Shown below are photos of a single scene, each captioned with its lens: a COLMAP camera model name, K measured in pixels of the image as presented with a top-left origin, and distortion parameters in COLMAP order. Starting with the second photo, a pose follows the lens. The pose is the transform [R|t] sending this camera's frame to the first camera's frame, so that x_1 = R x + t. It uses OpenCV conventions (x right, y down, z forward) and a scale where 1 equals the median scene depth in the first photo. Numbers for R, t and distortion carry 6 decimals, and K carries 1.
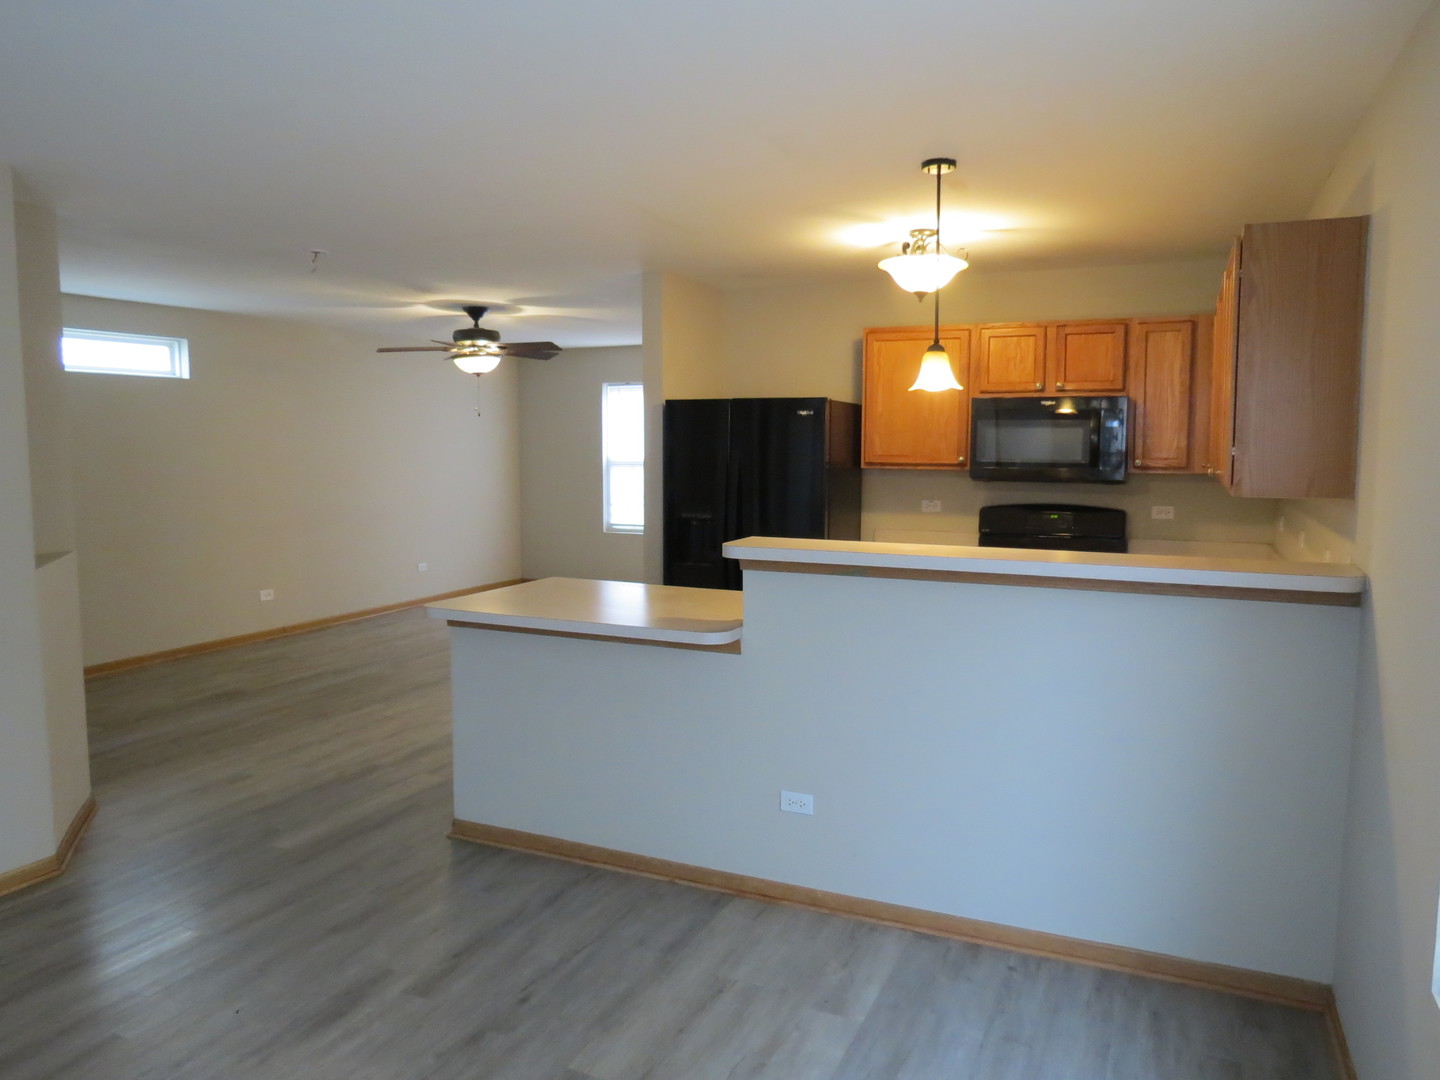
lens RADIAL K [[1025.7, 0, 720.0], [0, 1025.7, 540.0], [0, 0, 1]] dist [-0.027884, 0.010244]
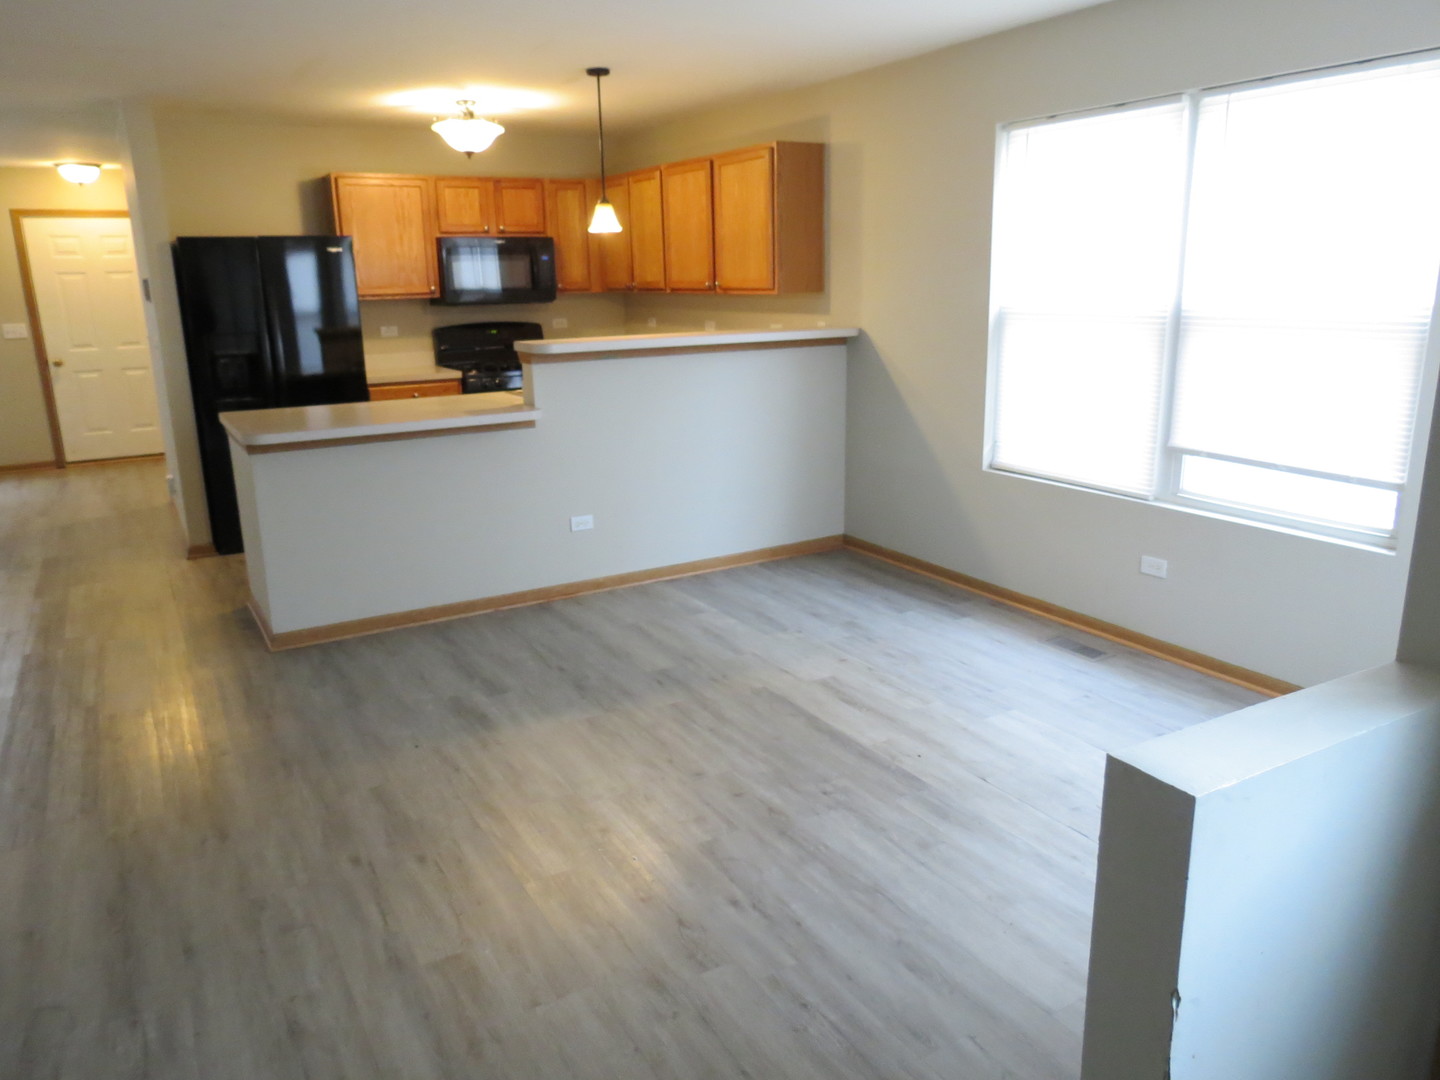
lens RADIAL K [[1025.7, 0, 720.0], [0, 1025.7, 540.0], [0, 0, 1]] dist [-0.027884, 0.010244]
pose [[0.571460, -0.218851, 0.790909, -0.619358], [0.101533, 0.975234, 0.196494, 0.009596], [-0.814325, -0.031985, 0.579528, -0.000119]]
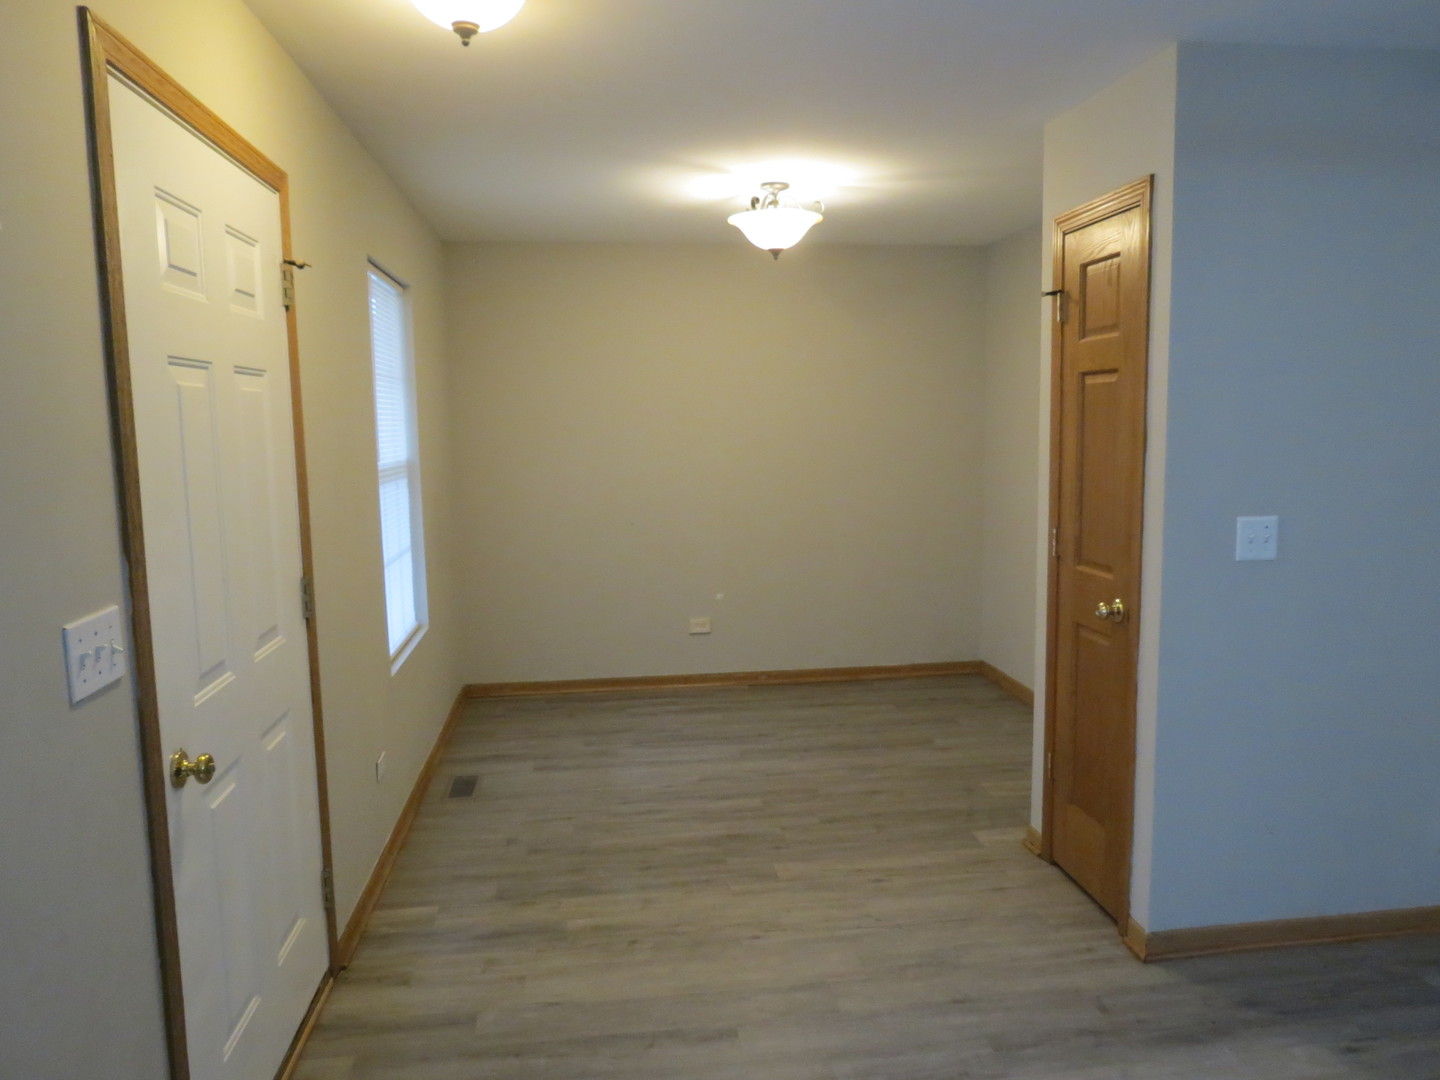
lens RADIAL K [[1025.7, 0, 720.0], [0, 1025.7, 540.0], [0, 0, 1]] dist [-0.027884, 0.010244]
pose [[-0.528378, -0.093516, 0.843843, -0.259084], [0.096878, 0.980782, 0.169353, -0.171129], [-0.843464, 0.171232, -0.509164, 1.810300]]
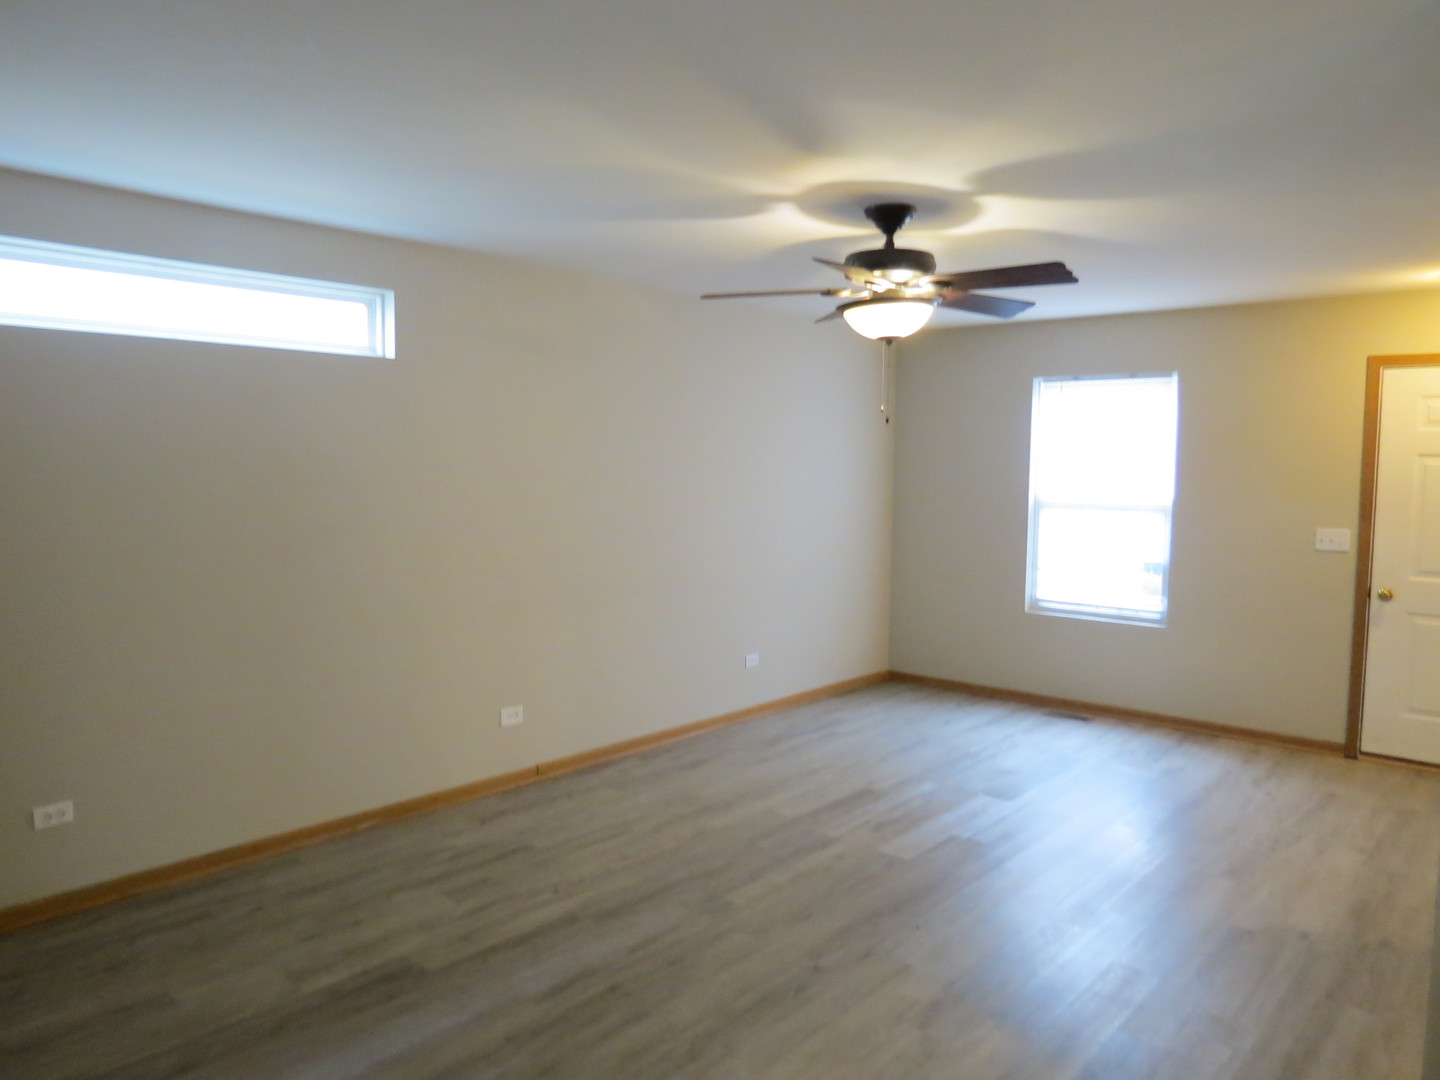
lens RADIAL K [[1025.7, 0, 720.0], [0, 1025.7, 540.0], [0, 0, 1]] dist [-0.027884, 0.010244]
pose [[0.957406, 0.032251, -0.286940, -0.224730], [-0.038474, 0.999130, -0.016074, -0.068080], [0.286172, 0.026429, 0.957814, 0.658012]]
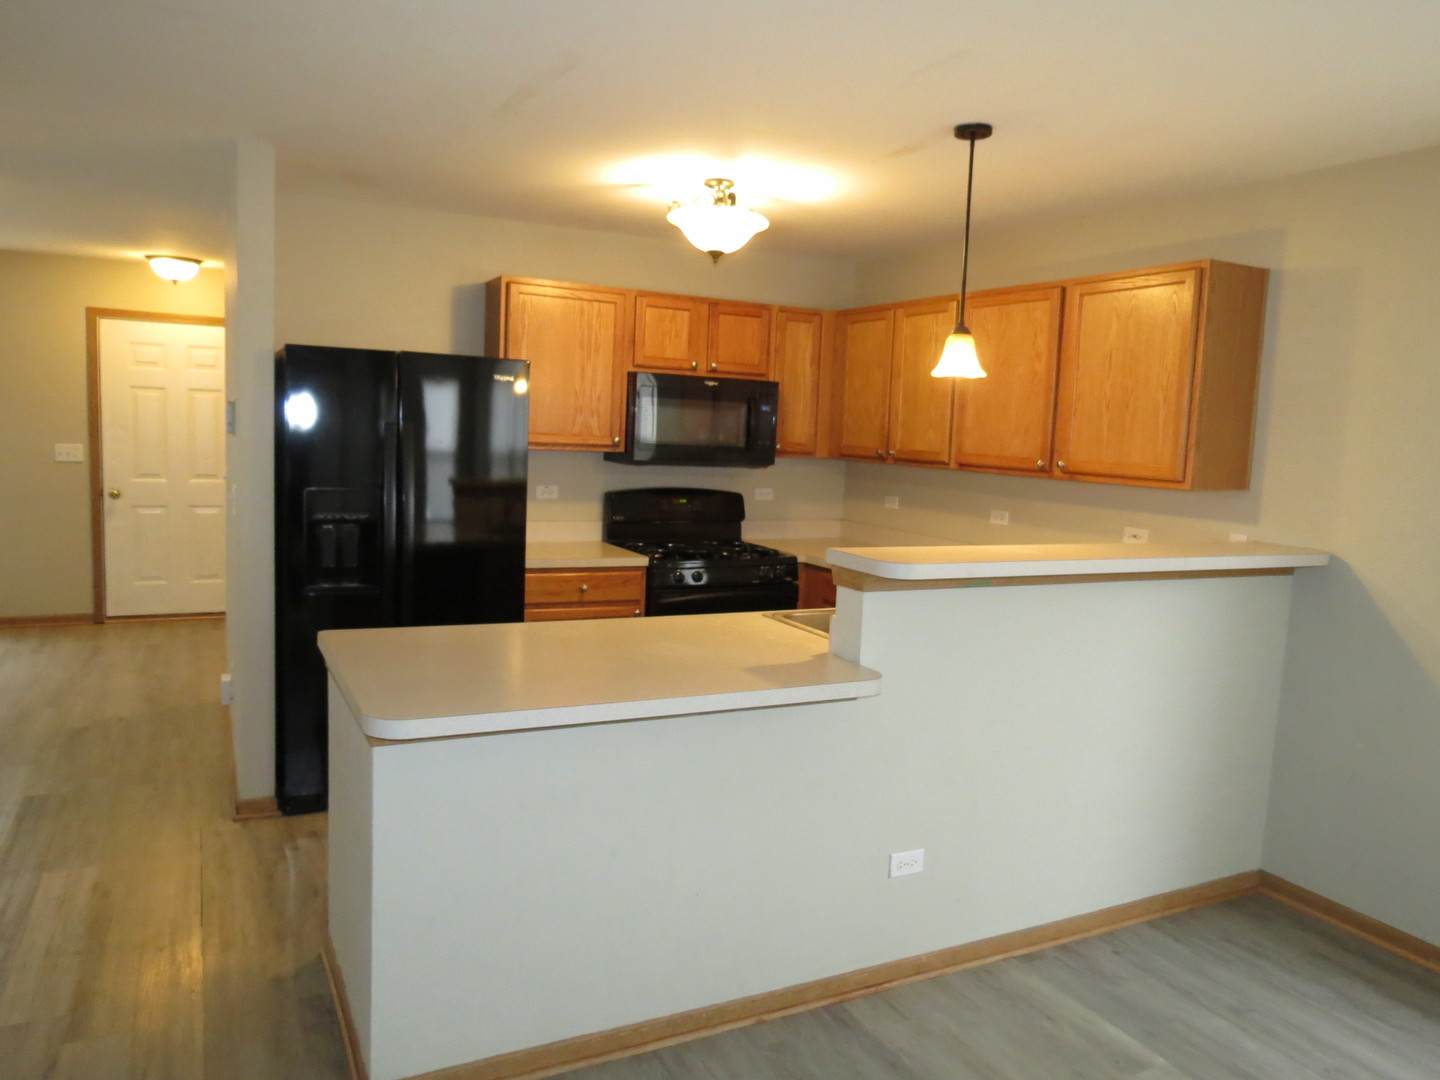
lens RADIAL K [[1025.7, 0, 720.0], [0, 1025.7, 540.0], [0, 0, 1]] dist [-0.027884, 0.010244]
pose [[0.622350, -0.060864, 0.780369, -0.420509], [0.034977, 0.998139, 0.049955, -0.034368], [-0.781957, -0.003795, 0.623320, 0.384152]]
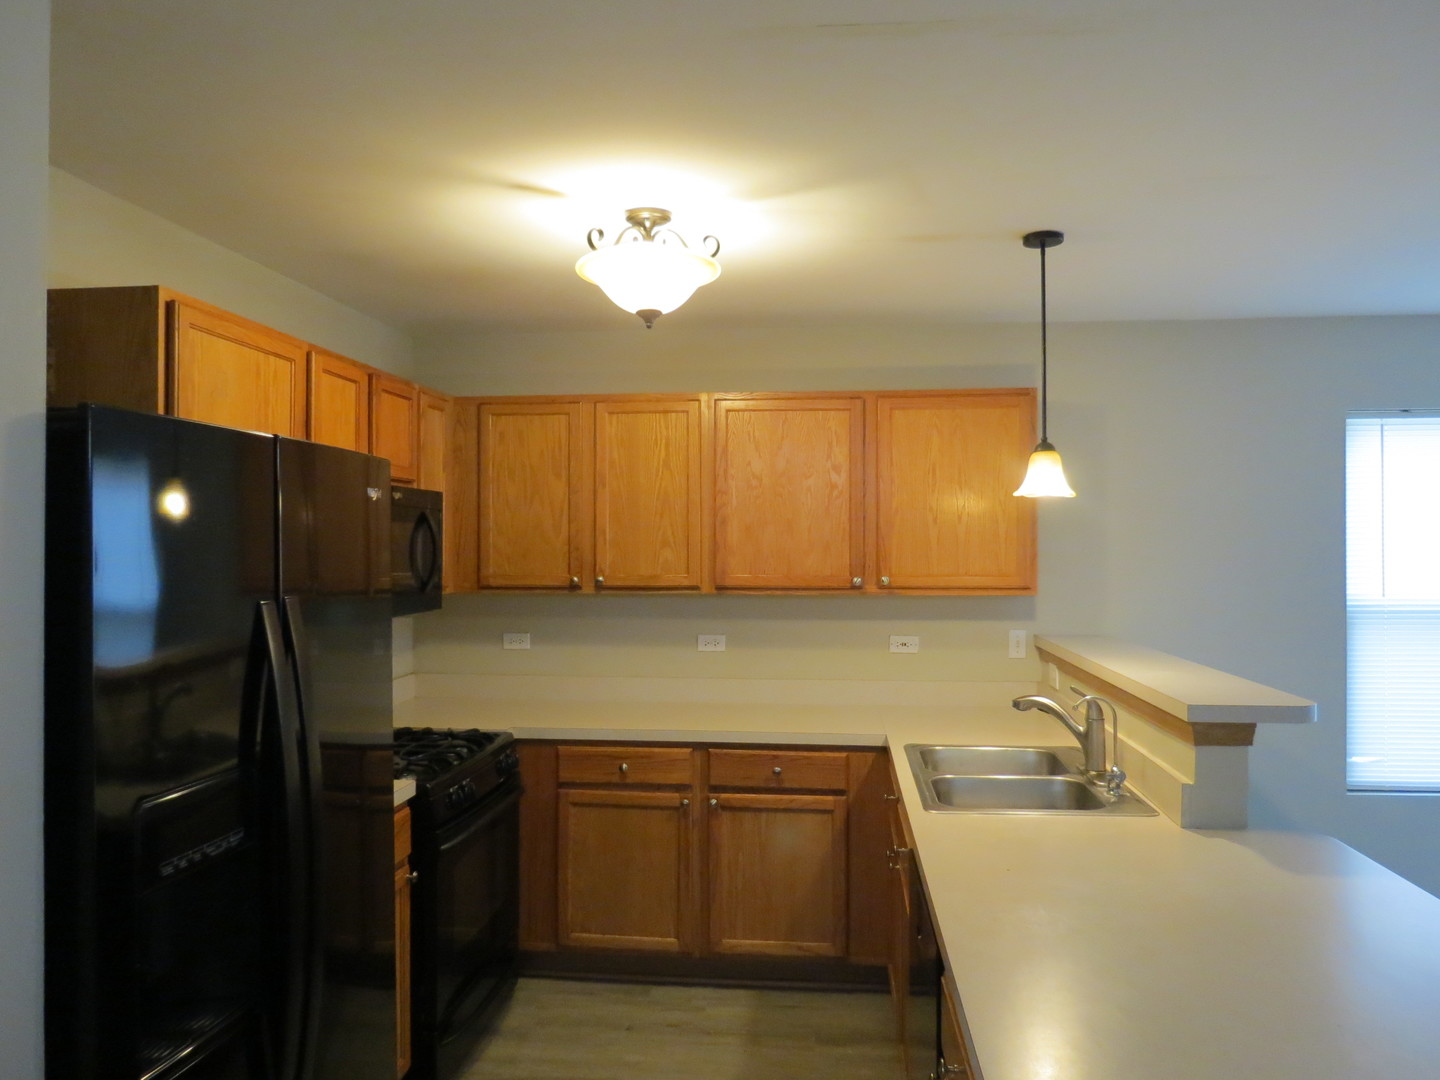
lens RADIAL K [[1025.7, 0, 720.0], [0, 1025.7, 540.0], [0, 0, 1]] dist [-0.027884, 0.010244]
pose [[-0.313165, 0.001096, 0.949698, -0.330244], [0.094553, 0.995067, 0.030030, -0.103967], [-0.944980, 0.099201, -0.311724, 0.984504]]
